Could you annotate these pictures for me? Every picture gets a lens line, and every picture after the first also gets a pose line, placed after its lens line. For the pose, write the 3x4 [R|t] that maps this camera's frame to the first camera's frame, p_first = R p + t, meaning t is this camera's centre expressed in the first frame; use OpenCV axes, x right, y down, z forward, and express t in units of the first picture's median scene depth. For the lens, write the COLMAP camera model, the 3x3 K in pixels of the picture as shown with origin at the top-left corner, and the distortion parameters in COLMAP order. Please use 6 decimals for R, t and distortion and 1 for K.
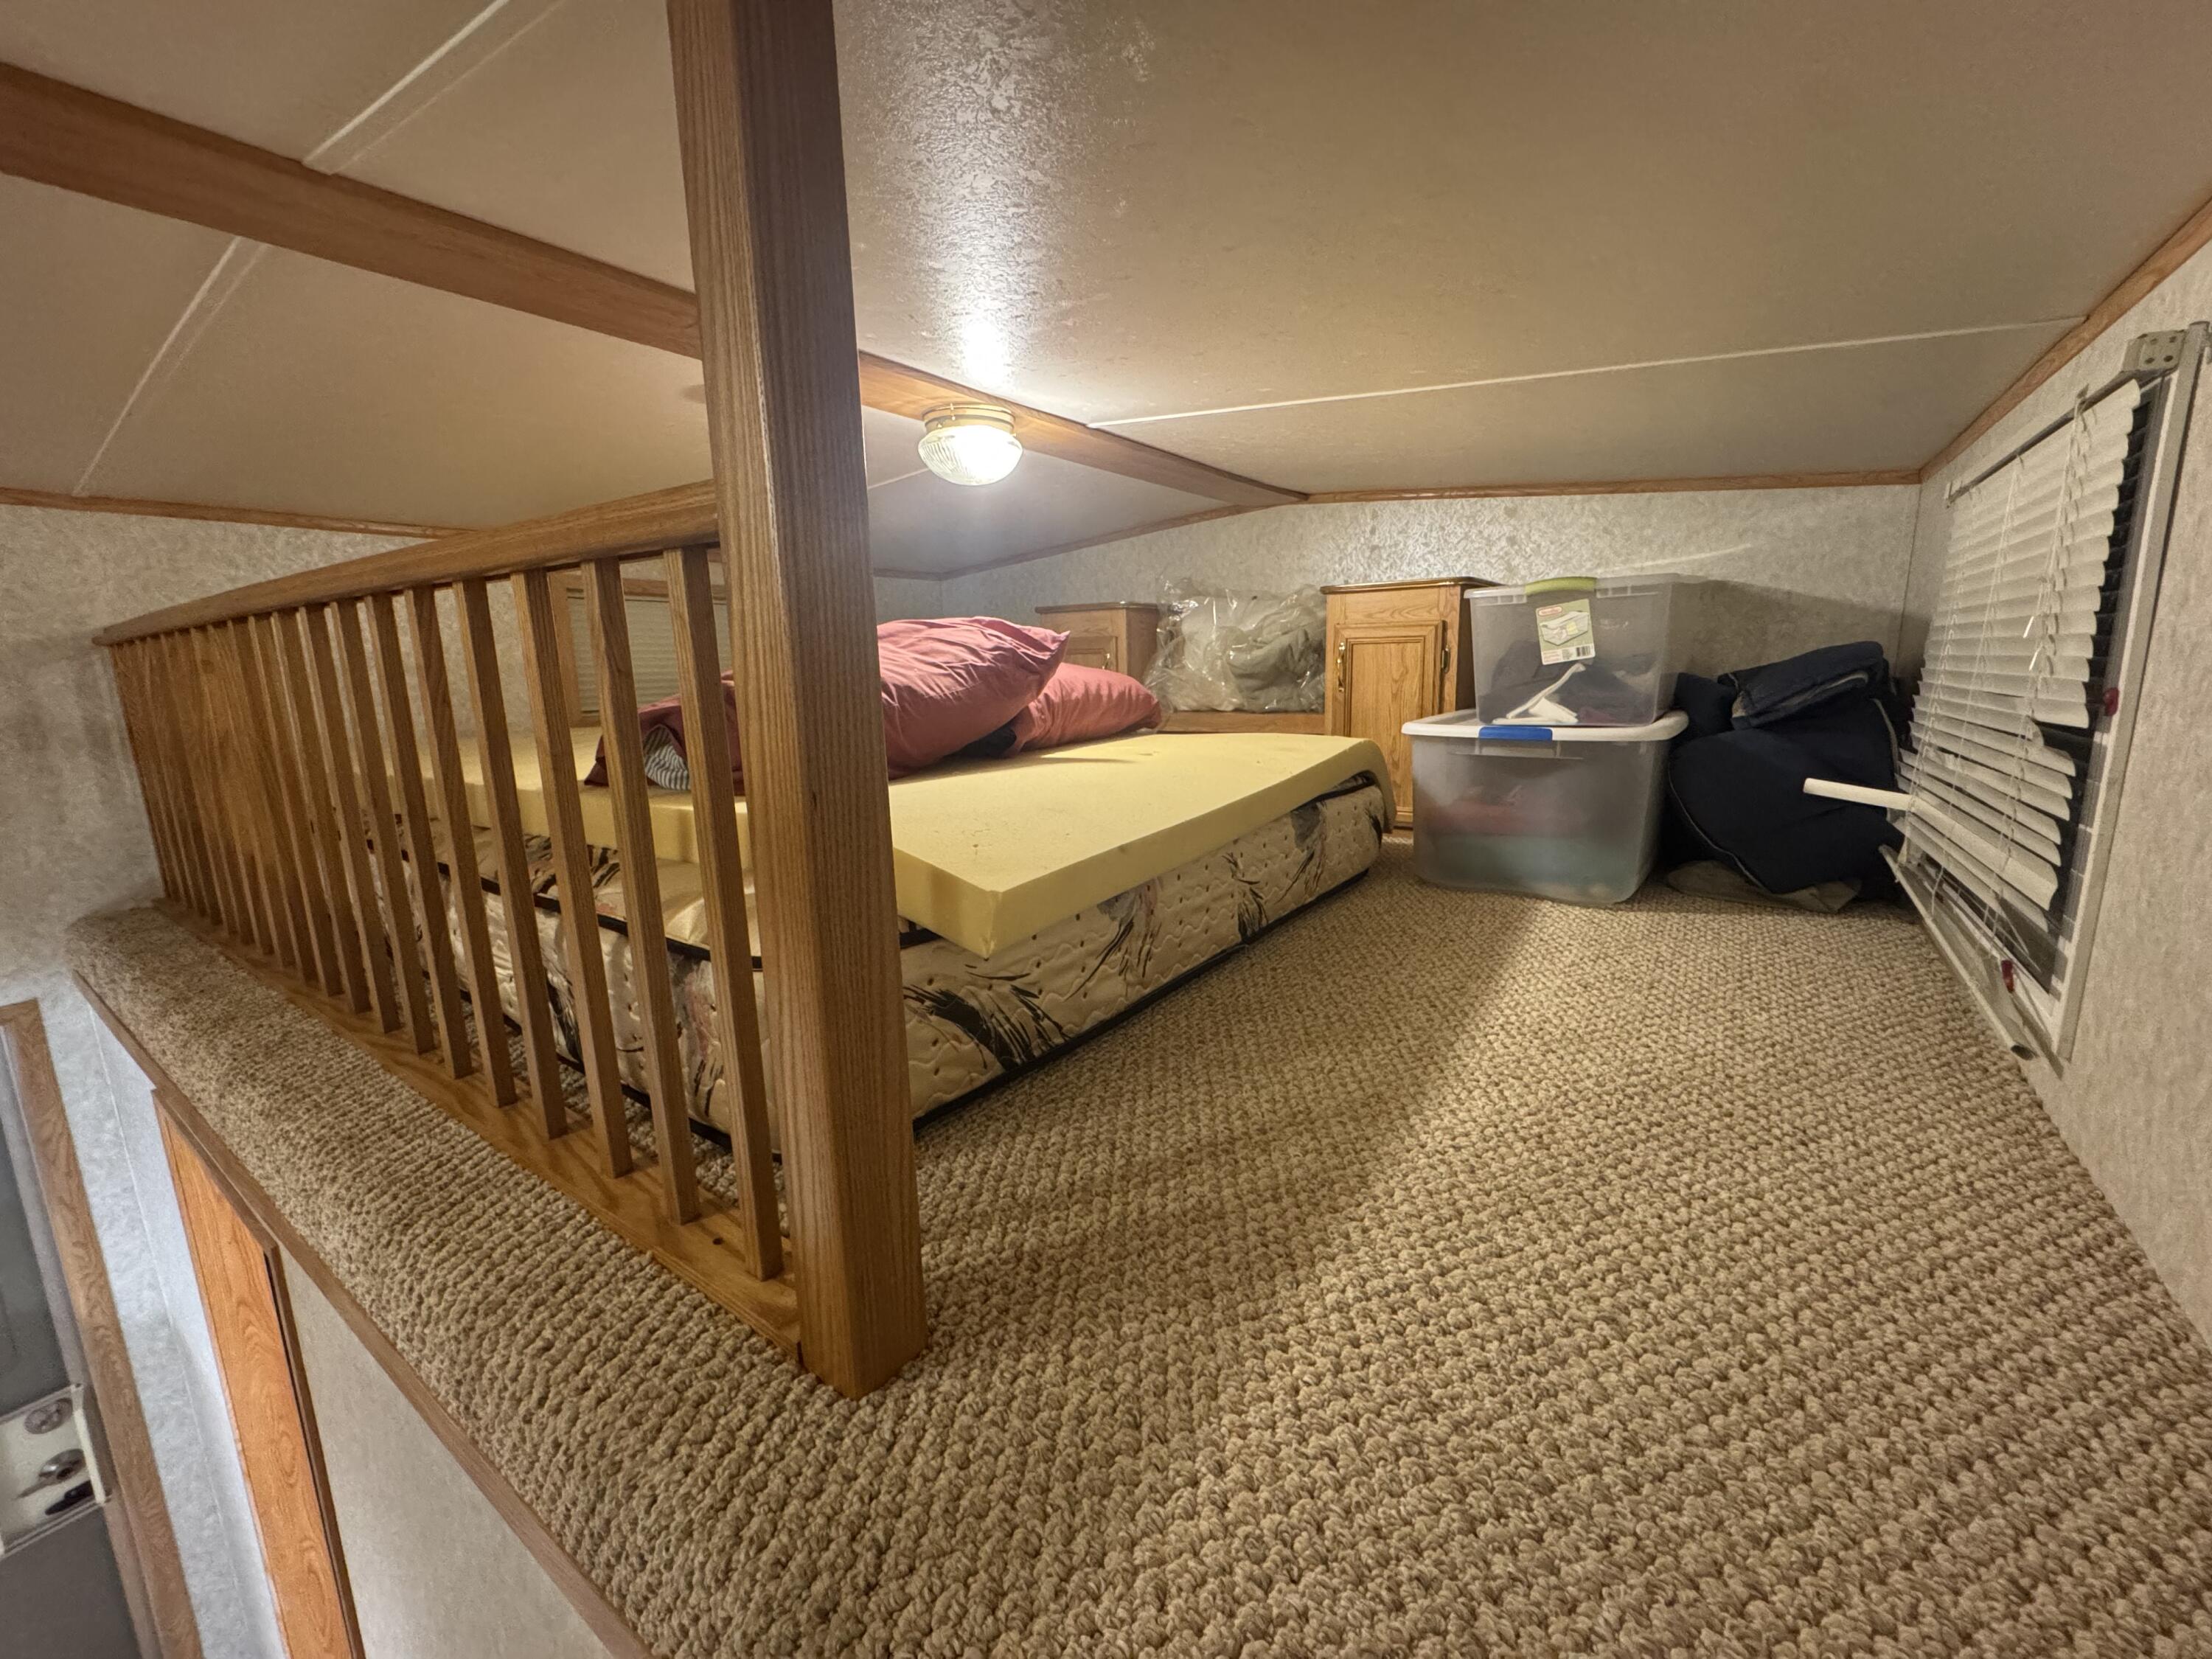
lens RADIAL K [[881.9, 0, 1105.5], [0, 881.9, 833.8], [0, 0, 1]] dist [-0.001762, -0.000192]
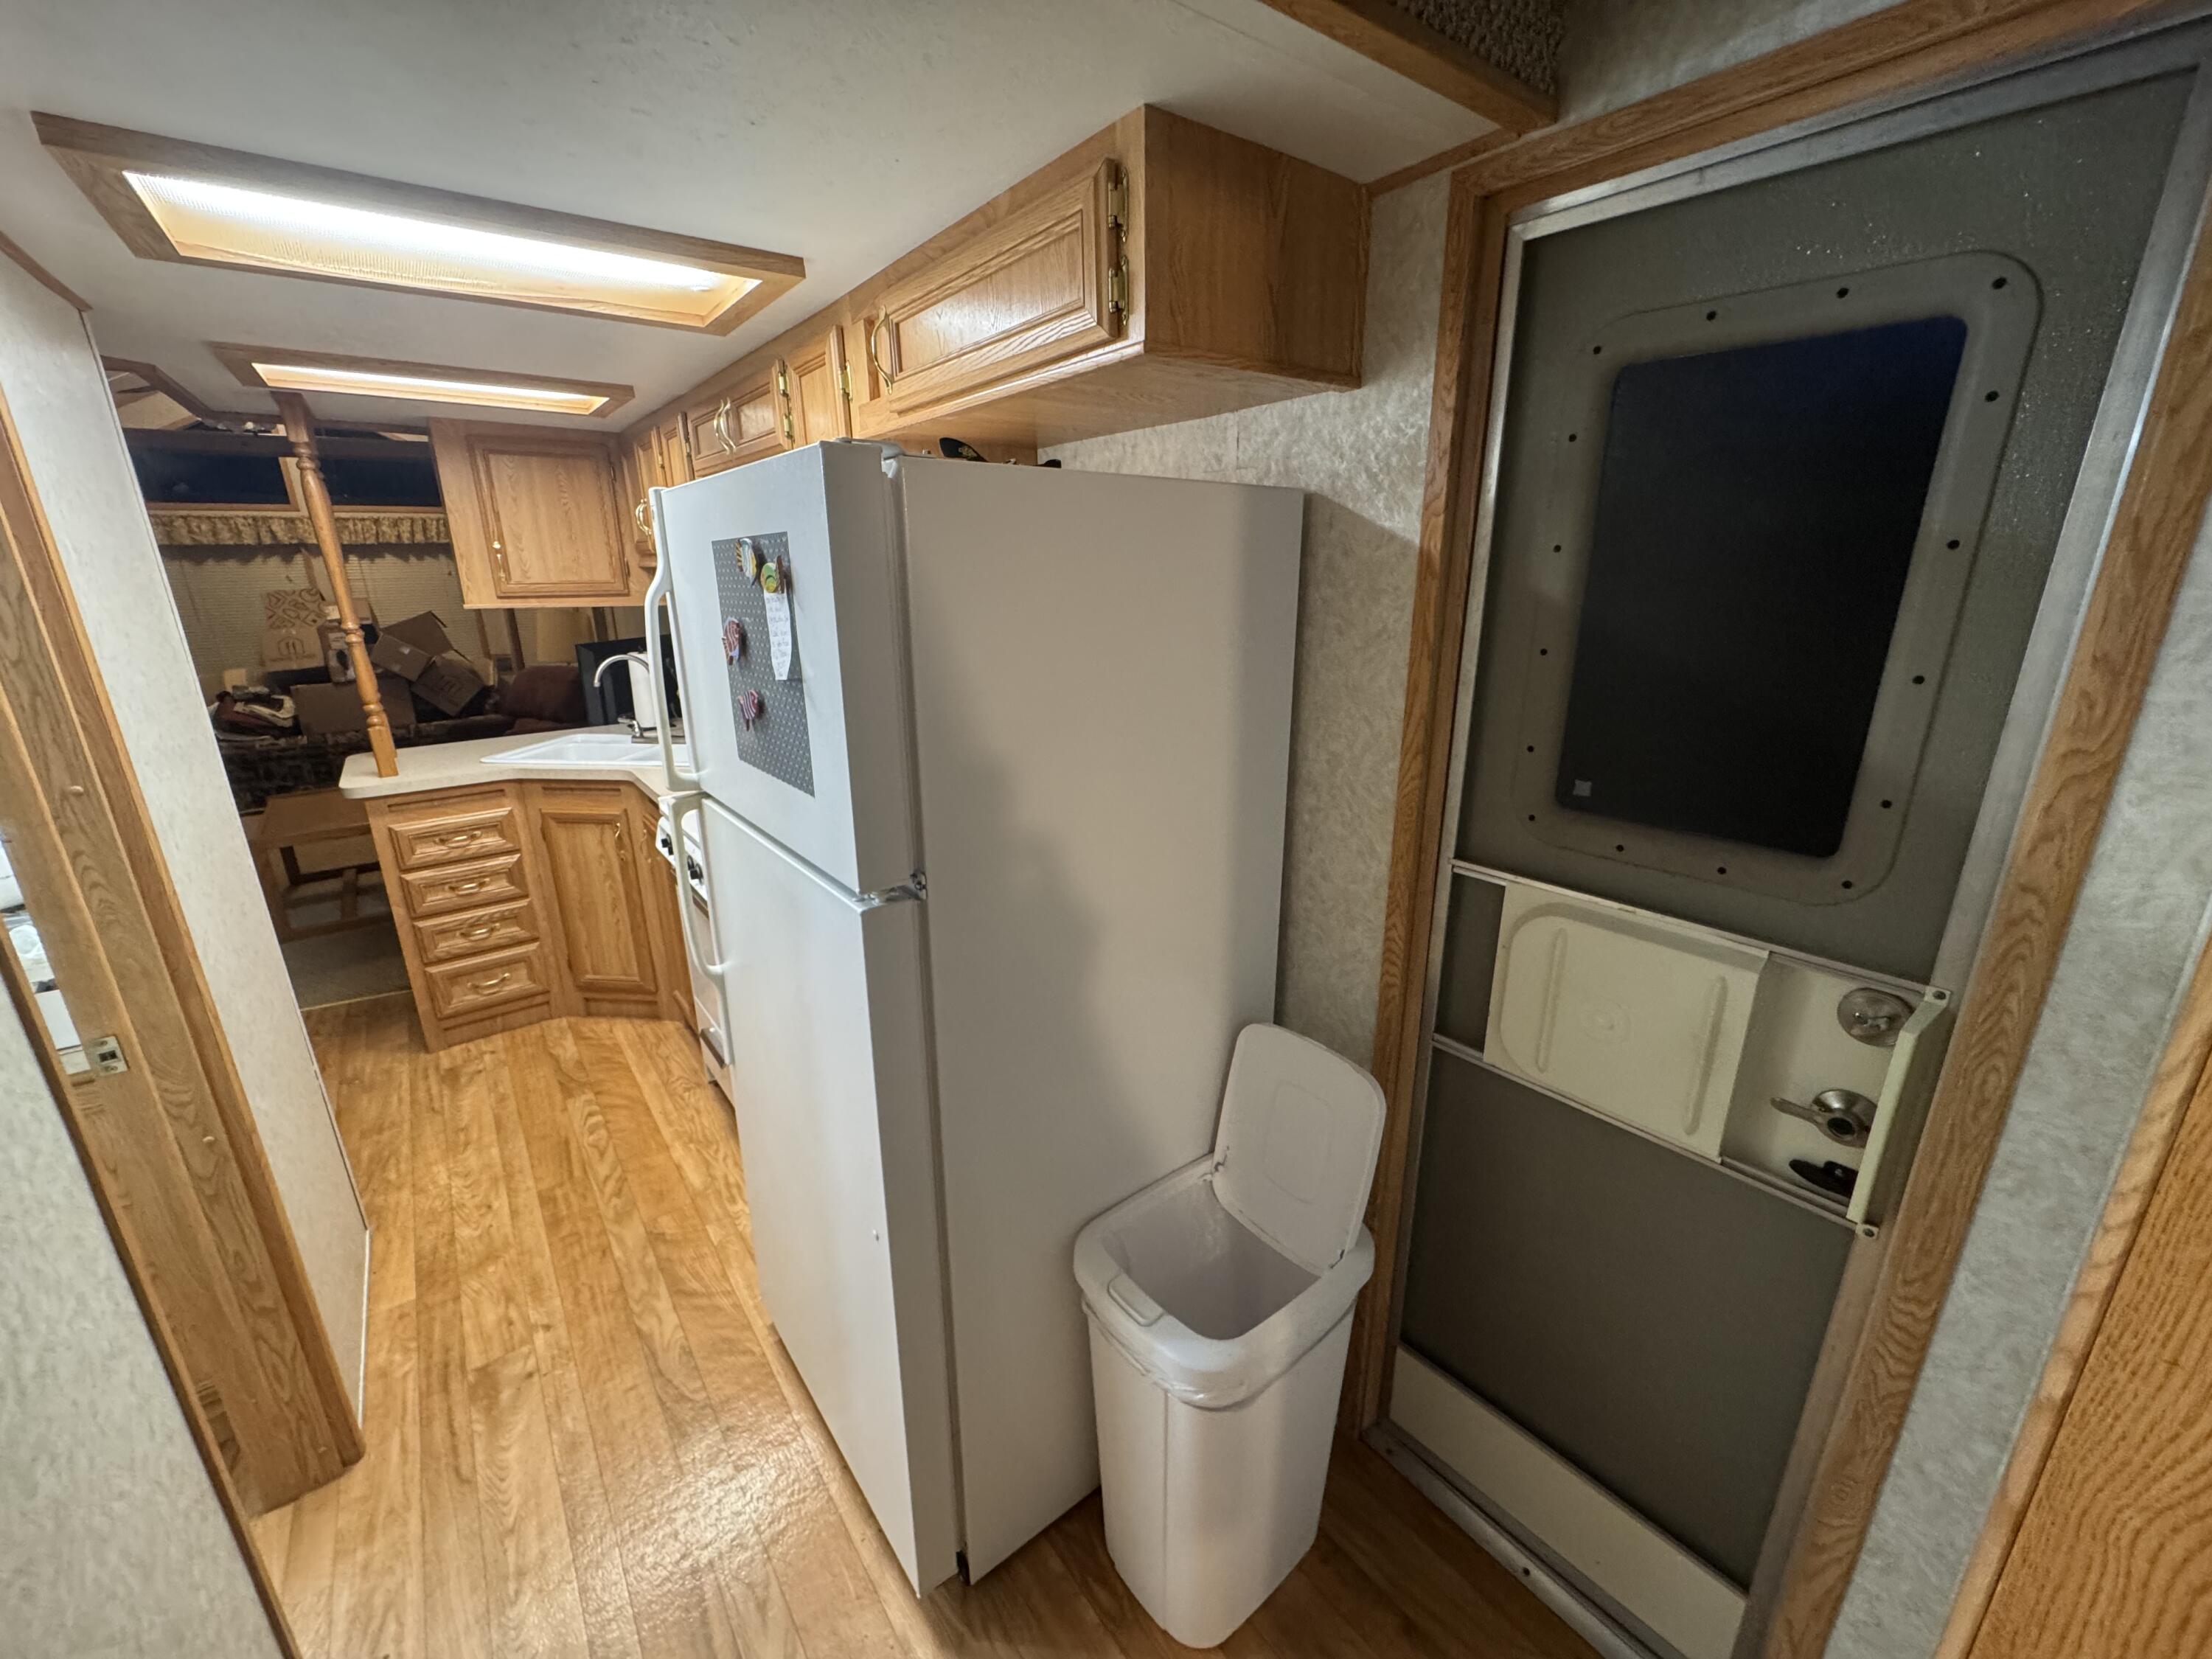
lens RADIAL K [[881.9, 0, 1105.6], [0, 881.9, 826.8], [0, 0, 1]] dist [-0.001762, -0.000192]
pose [[-0.307007, 0.309637, -0.899929, -0.638625], [-0.150229, 0.917972, 0.367095, 0.439423], [0.939775, 0.247897, -0.235307, 0.670103]]
